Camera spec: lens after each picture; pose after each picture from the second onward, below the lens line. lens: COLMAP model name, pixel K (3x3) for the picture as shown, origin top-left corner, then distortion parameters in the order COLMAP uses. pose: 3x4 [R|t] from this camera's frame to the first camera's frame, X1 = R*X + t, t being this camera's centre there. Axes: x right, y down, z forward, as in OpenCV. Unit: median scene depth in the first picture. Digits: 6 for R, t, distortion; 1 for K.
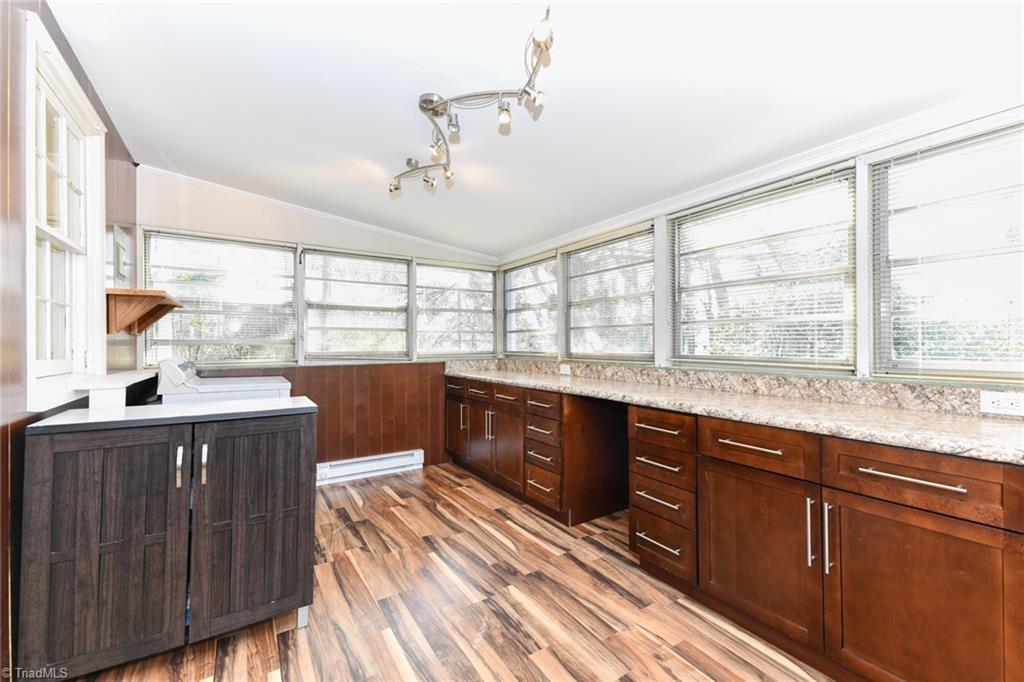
lens RADIAL K [[409.6, 0, 509.7], [0, 409.6, 340.7], [0, 0, 1]] dist [0.013457, -0.006561]
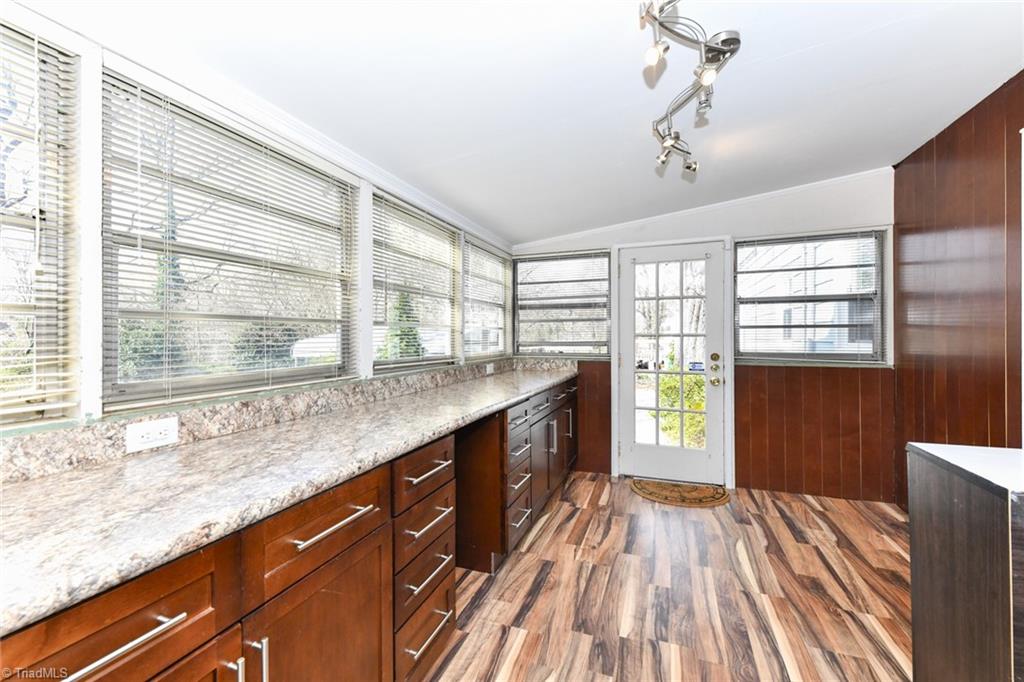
lens RADIAL K [[409.6, 0, 508.0], [0, 409.6, 335.9], [0, 0, 1]] dist [0.013457, -0.006561]
pose [[-0.587247, 0.008739, 0.809361, -0.522361], [0.004138, 0.999961, -0.007794, -0.011303], [-0.809398, -0.001228, -0.587260, 1.606264]]
